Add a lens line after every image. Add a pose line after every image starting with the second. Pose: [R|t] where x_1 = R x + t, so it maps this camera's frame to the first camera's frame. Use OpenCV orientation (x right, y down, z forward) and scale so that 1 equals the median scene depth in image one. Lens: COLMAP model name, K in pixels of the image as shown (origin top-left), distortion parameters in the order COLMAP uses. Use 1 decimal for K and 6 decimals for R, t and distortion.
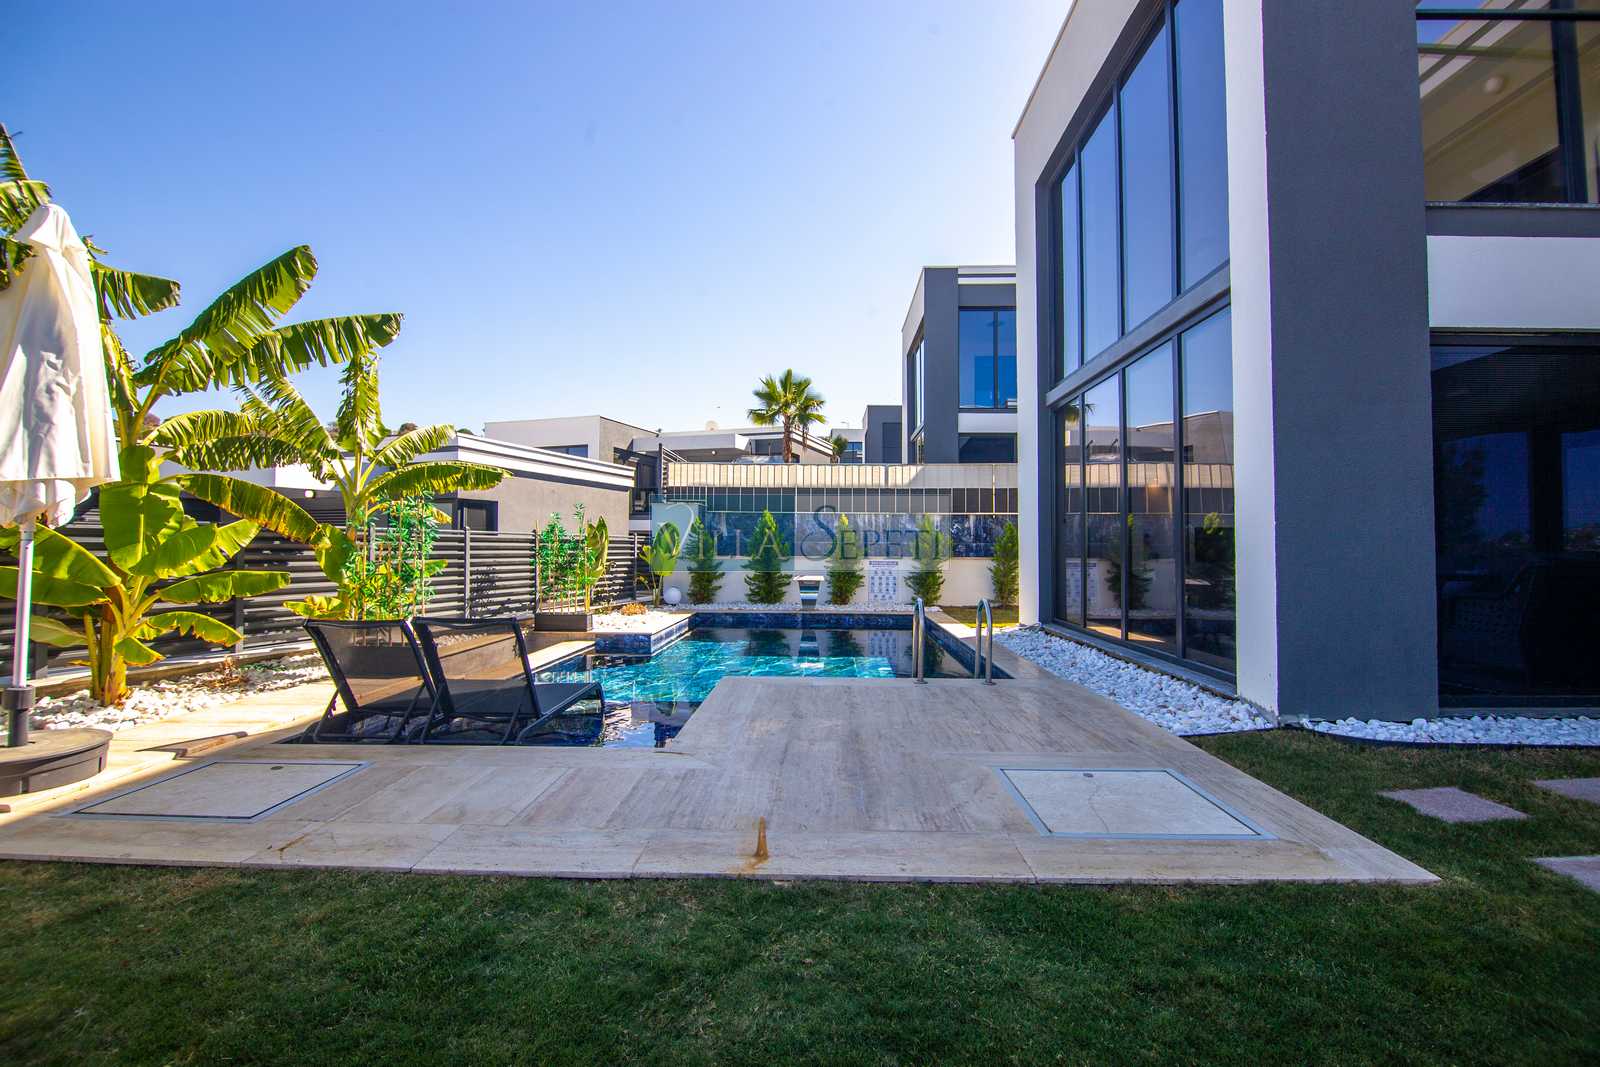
lens RADIAL K [[717.7, 0, 799.2], [0, 717.7, 526.5], [0, 0, 1]] dist [-0.000530, -0.010896]
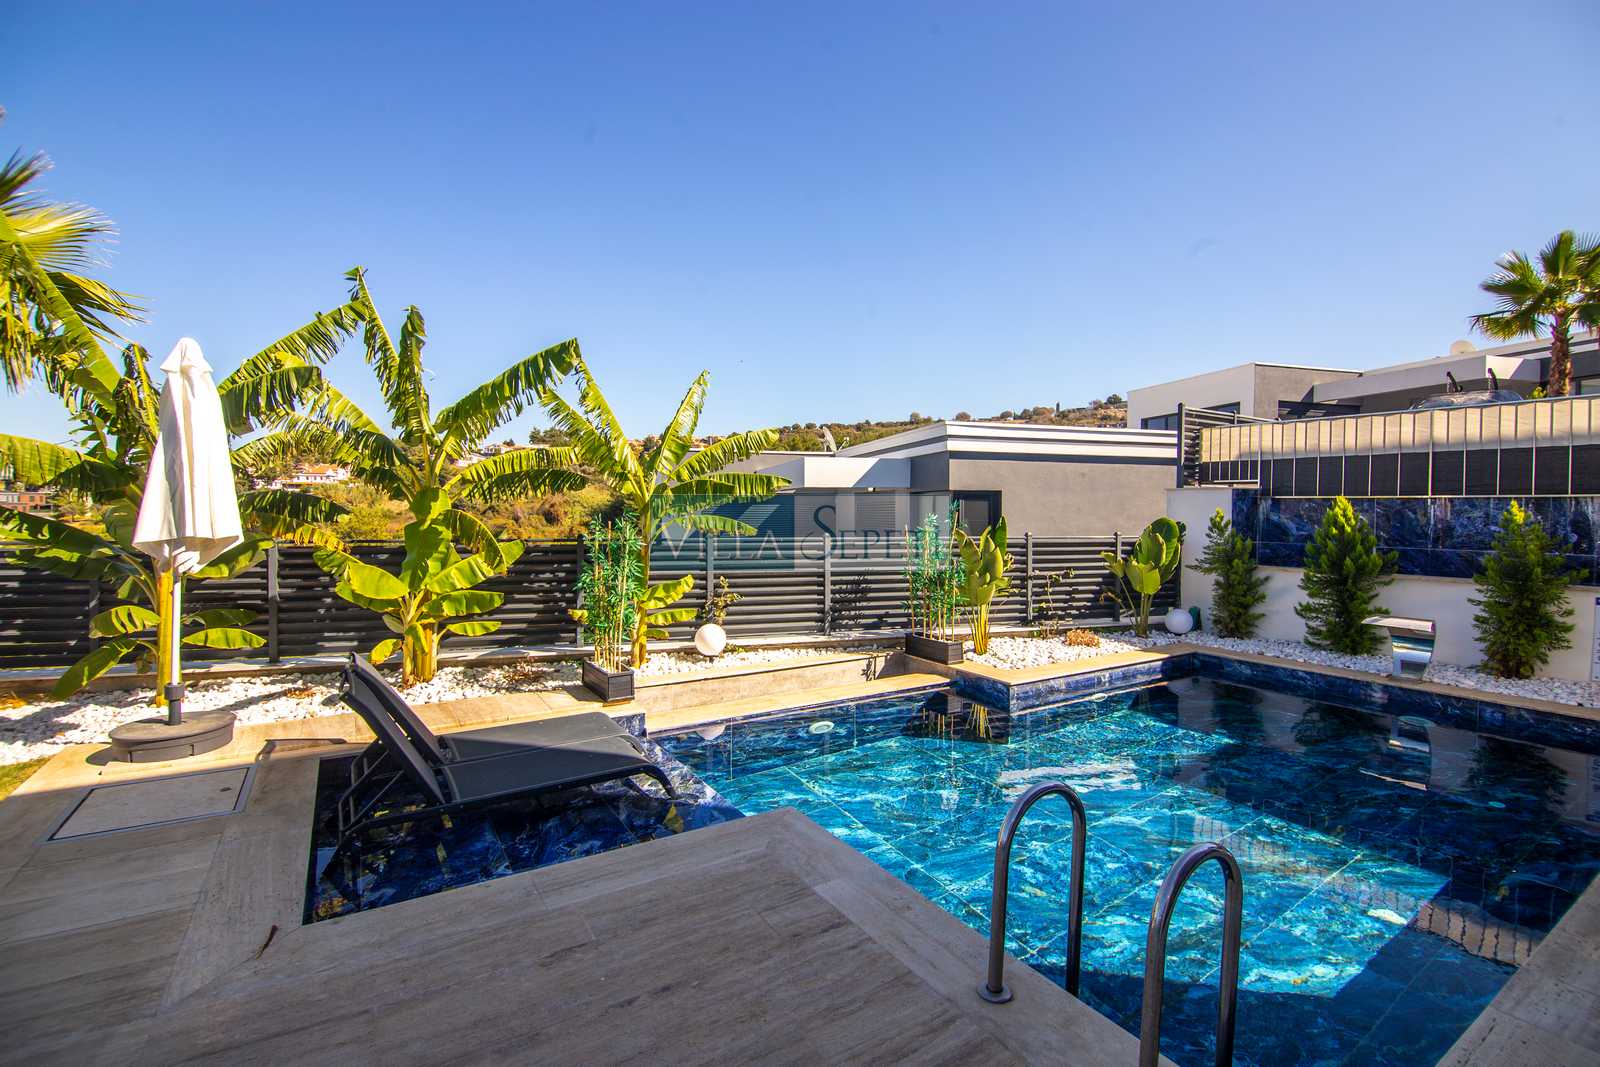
lens RADIAL K [[710.4, 0, 797.9], [0, 710.4, 511.4], [0, 0, 1]] dist [0.000517, -0.012806]
pose [[0.554331, -0.002685, -0.832292, 0.220387], [0.022682, 0.999672, 0.011882, -0.030642], [0.831987, -0.025464, 0.554210, 0.351704]]
